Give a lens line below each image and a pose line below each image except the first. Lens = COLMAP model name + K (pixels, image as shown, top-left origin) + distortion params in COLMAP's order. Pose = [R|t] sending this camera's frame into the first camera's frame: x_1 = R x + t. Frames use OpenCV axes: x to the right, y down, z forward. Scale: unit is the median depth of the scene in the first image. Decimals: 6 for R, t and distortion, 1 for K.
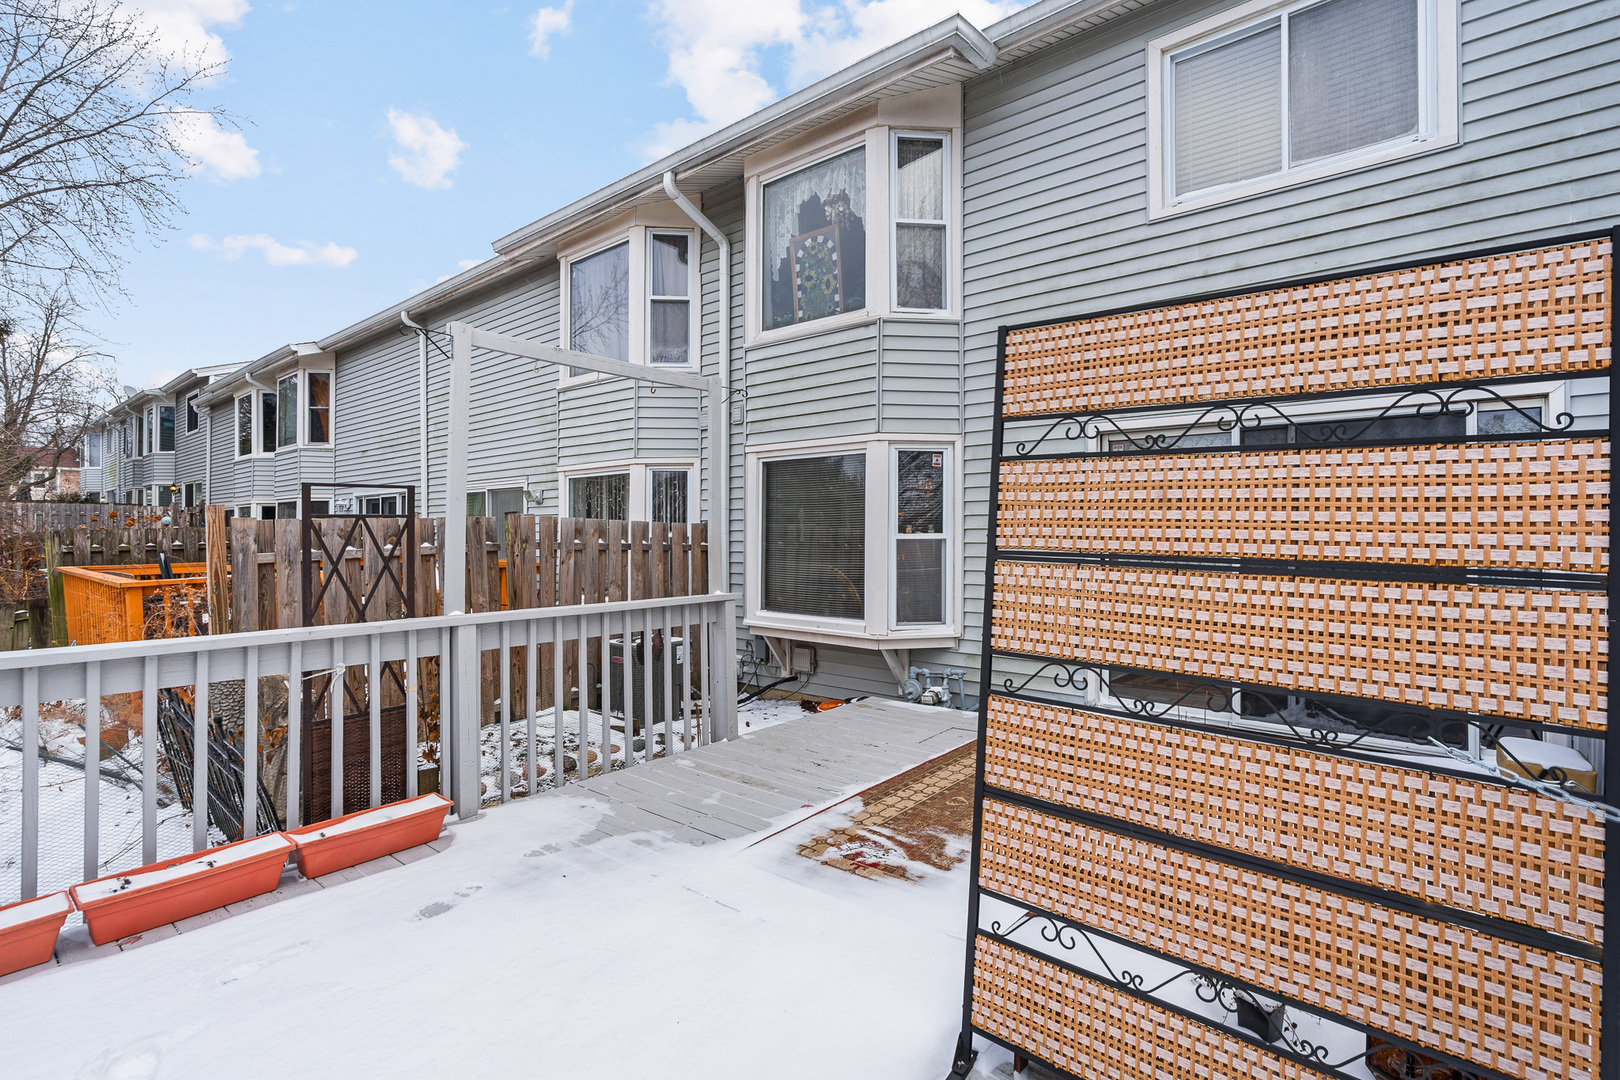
lens RADIAL K [[761.6, 0, 809.6], [0, 761.6, 534.1], [0, 0, 1]] dist [-0.005337, 0.001434]
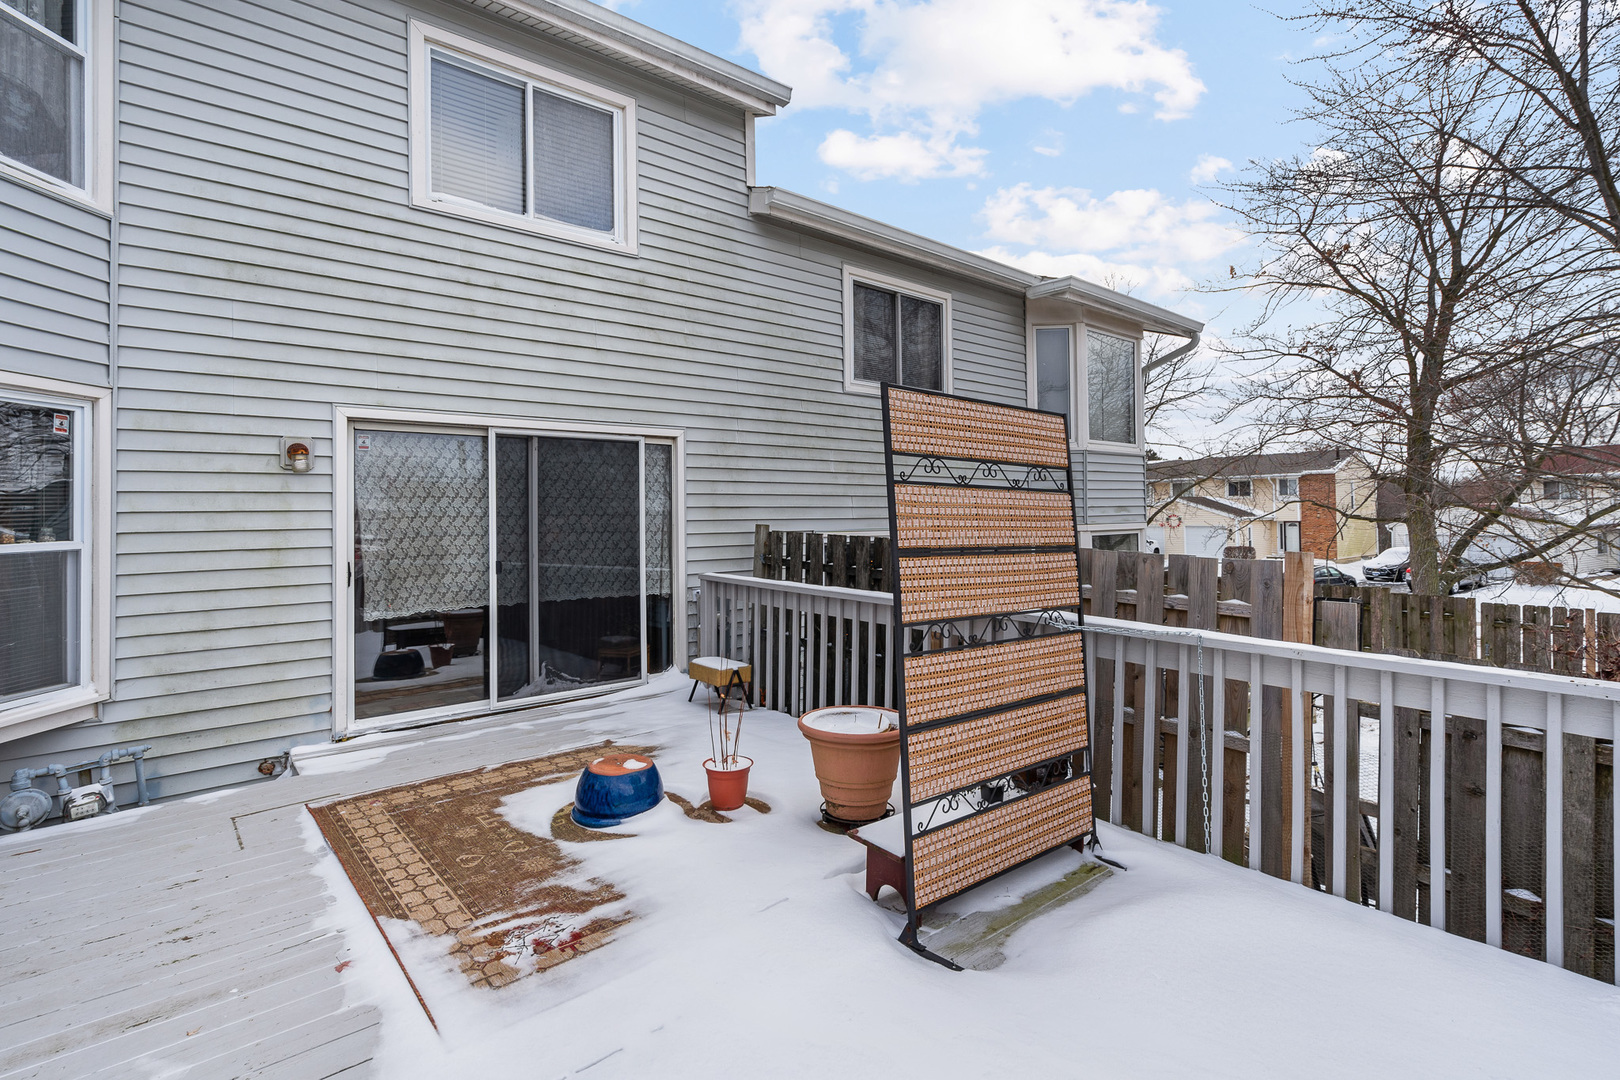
lens RADIAL K [[761.6, 0, 829.2], [0, 761.6, 509.7], [0, 0, 1]] dist [-0.005337, 0.001434]
pose [[0.161161, 0.004506, 0.986918, -0.543257], [0.014911, 0.999864, -0.007000, -0.020904], [-0.986816, 0.015844, 0.161072, 0.449615]]
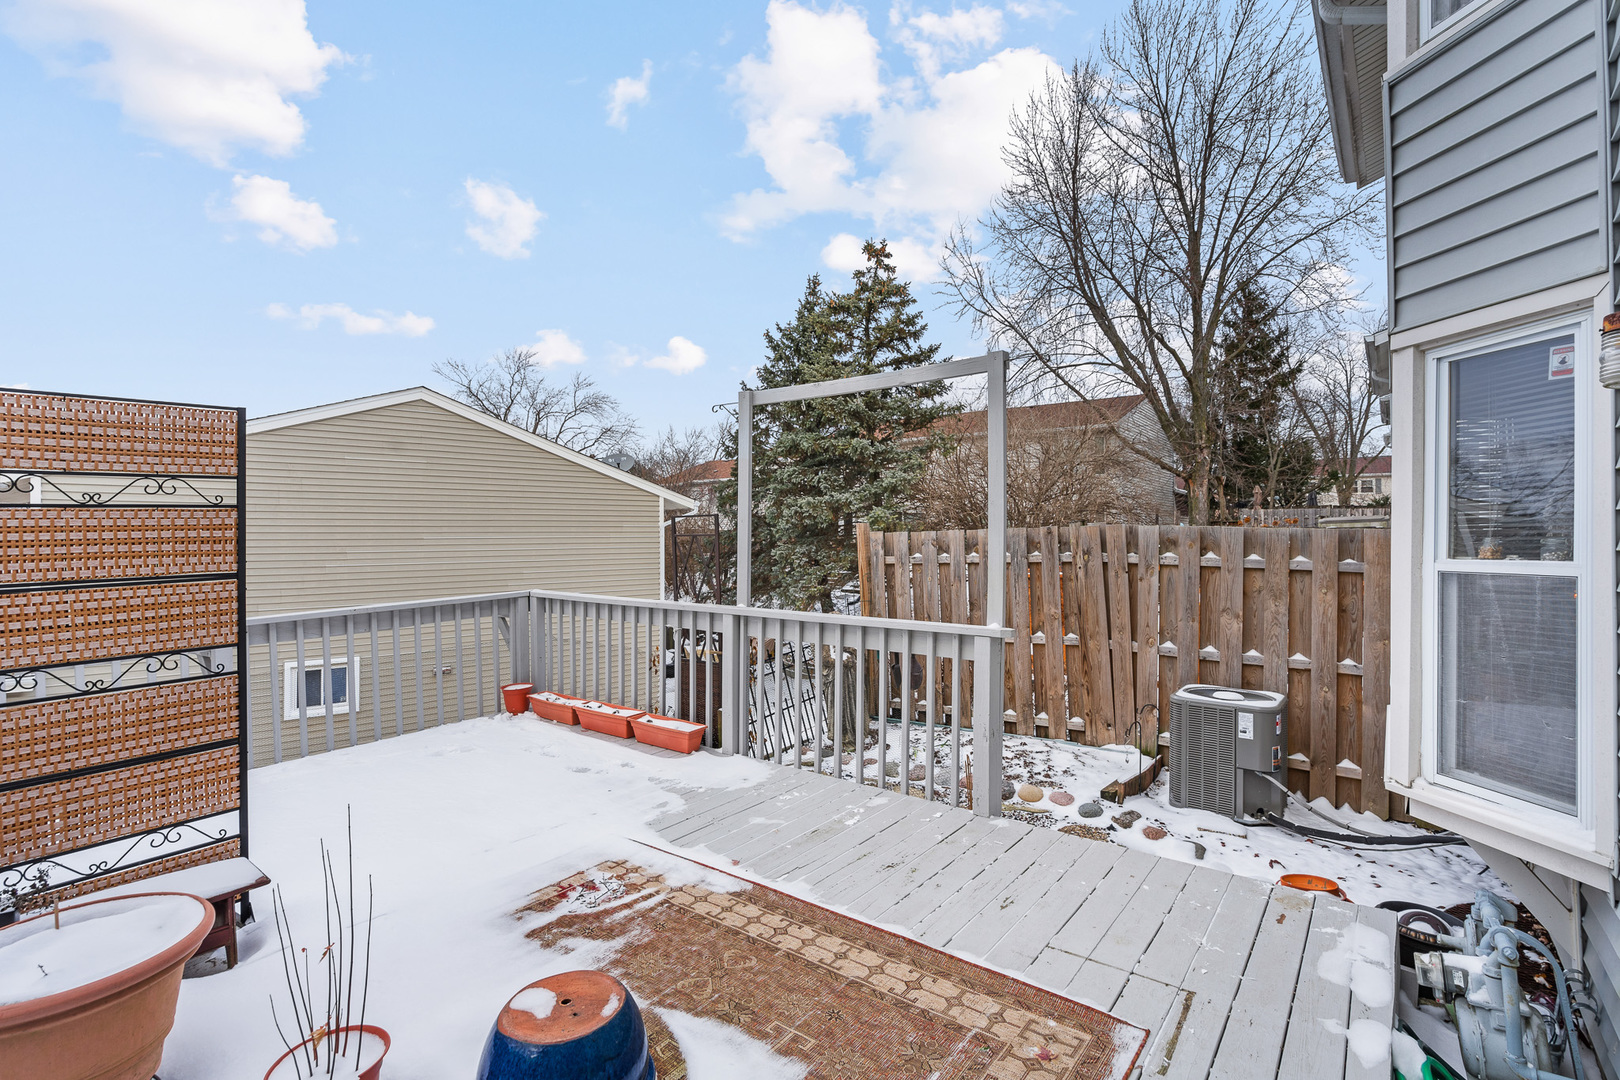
lens RADIAL K [[761.6, 0, 821.2], [0, 761.6, 537.7], [0, 0, 1]] dist [-0.005337, 0.001434]
pose [[0.030799, 0.007092, -0.999500, 0.828255], [0.002642, 0.999971, 0.007177, -0.025067], [0.999522, -0.002861, 0.030780, 1.008503]]
